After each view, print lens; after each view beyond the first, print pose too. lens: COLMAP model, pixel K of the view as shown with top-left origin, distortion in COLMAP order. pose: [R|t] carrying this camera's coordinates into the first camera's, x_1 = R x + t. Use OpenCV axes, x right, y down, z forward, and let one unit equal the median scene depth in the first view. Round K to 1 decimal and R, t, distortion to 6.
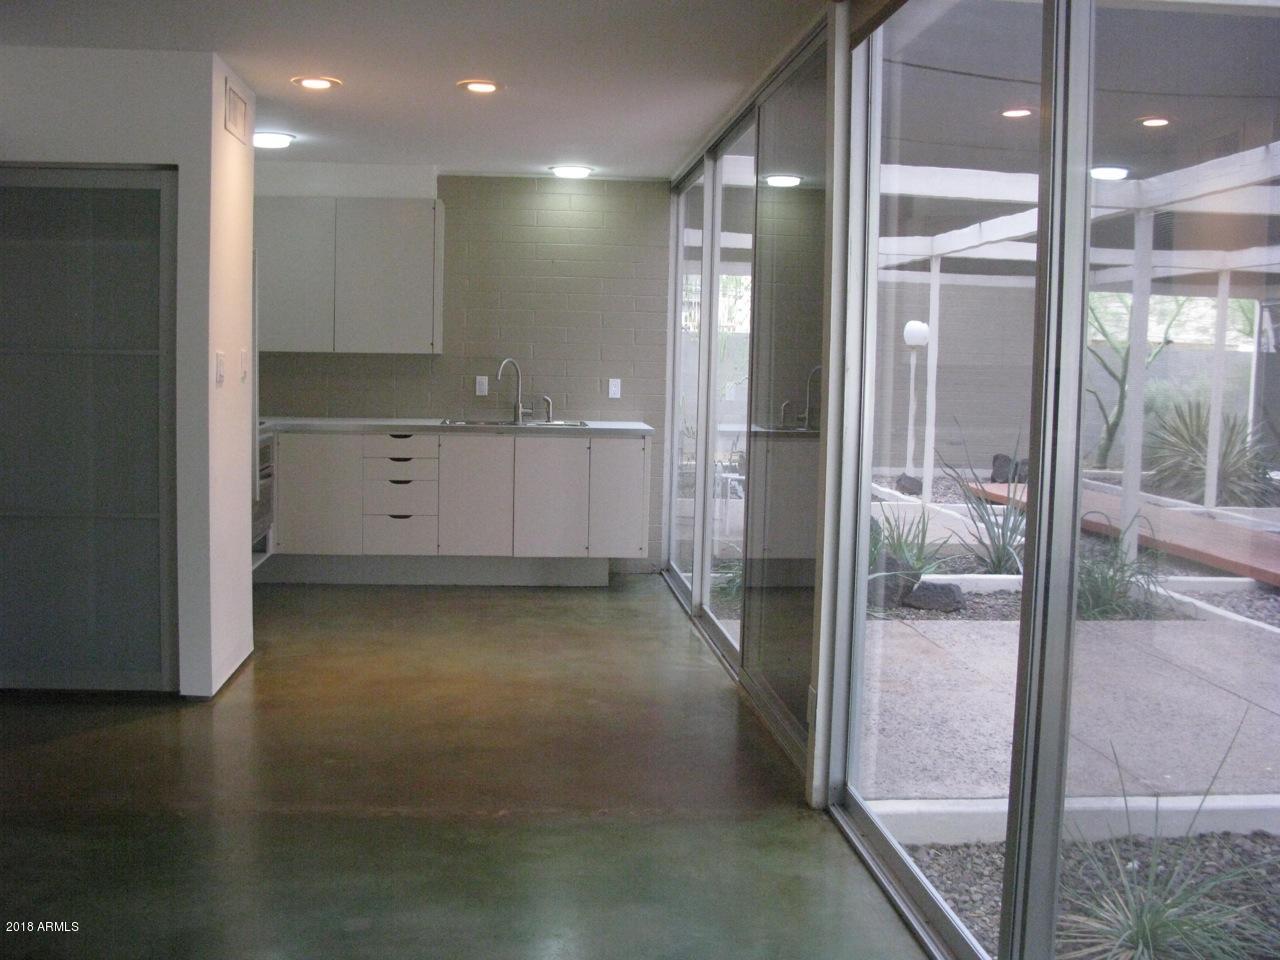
lens RADIAL K [[1287.3, 0, 627.8], [0, 1287.3, 486.4], [0, 0, 1]] dist [-0.140379, 0.000000]
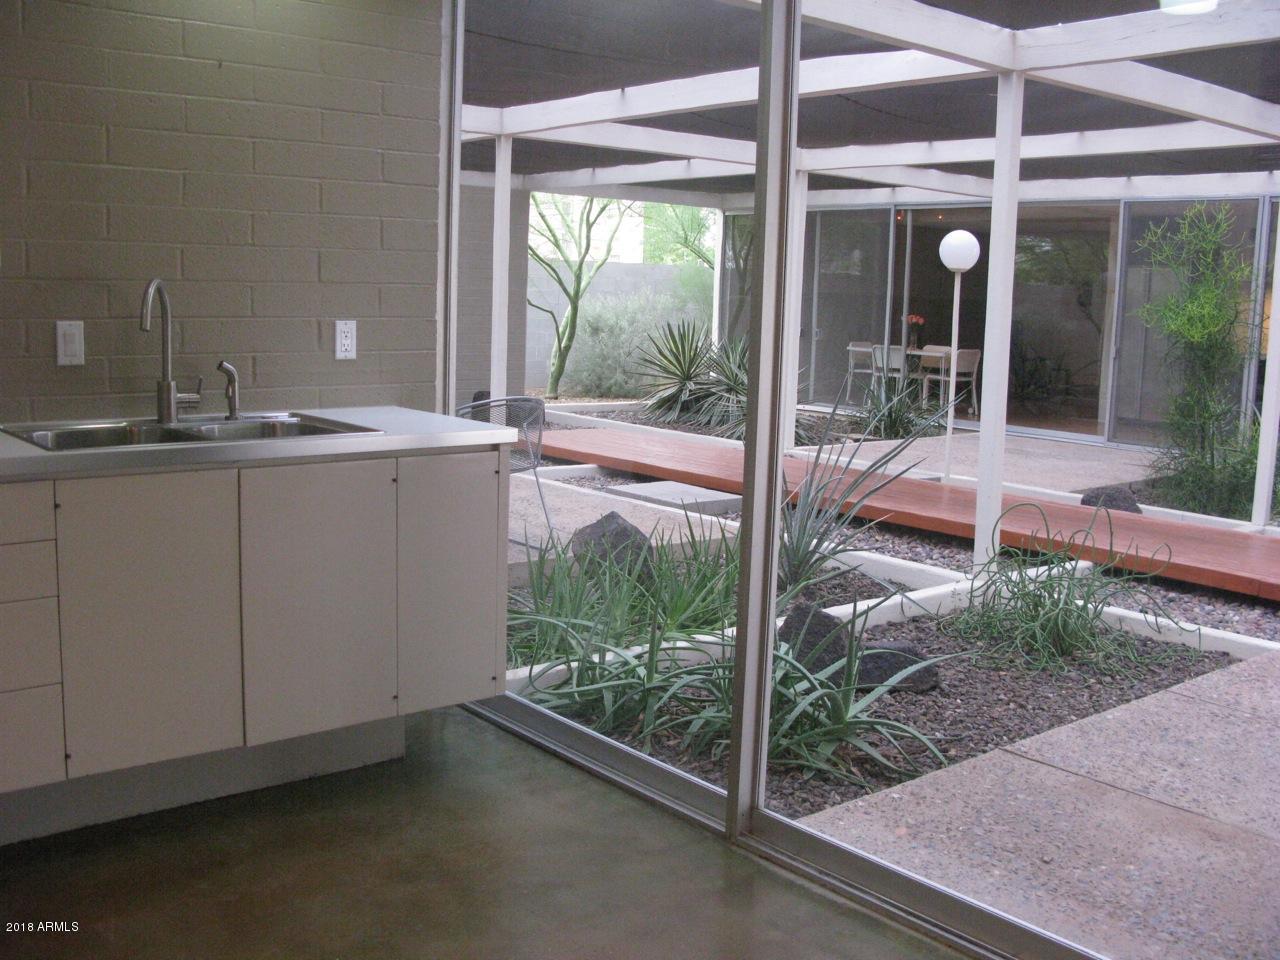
lens RADIAL K [[1287.3, 0, 638.3], [0, 1287.3, 473.2], [0, 0, 1]] dist [-0.140379, 0.000000]
pose [[0.823025, -0.077672, 0.562669, -0.207925], [0.045481, 0.996437, 0.071023, -0.059269], [-0.566181, -0.032863, 0.823626, 0.579250]]
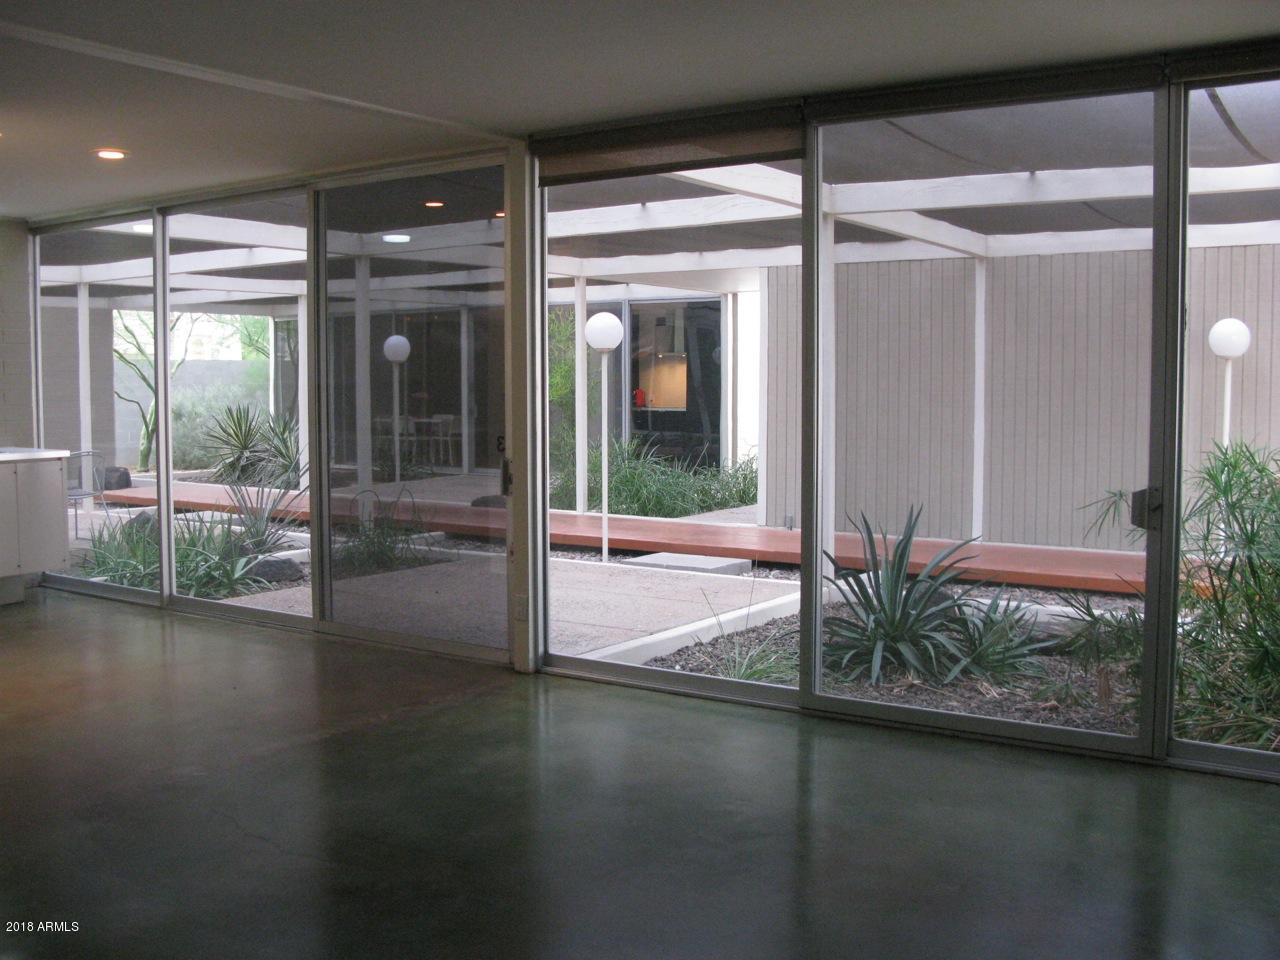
lens RADIAL K [[1287.3, 0, 630.0], [0, 1287.3, 475.3], [0, 0, 1]] dist [-0.140379, 0.000000]
pose [[0.634854, -0.083126, 0.768147, -0.492684], [0.094722, 0.995070, 0.029397, -0.009087], [-0.766804, 0.054098, 0.639598, -0.048970]]
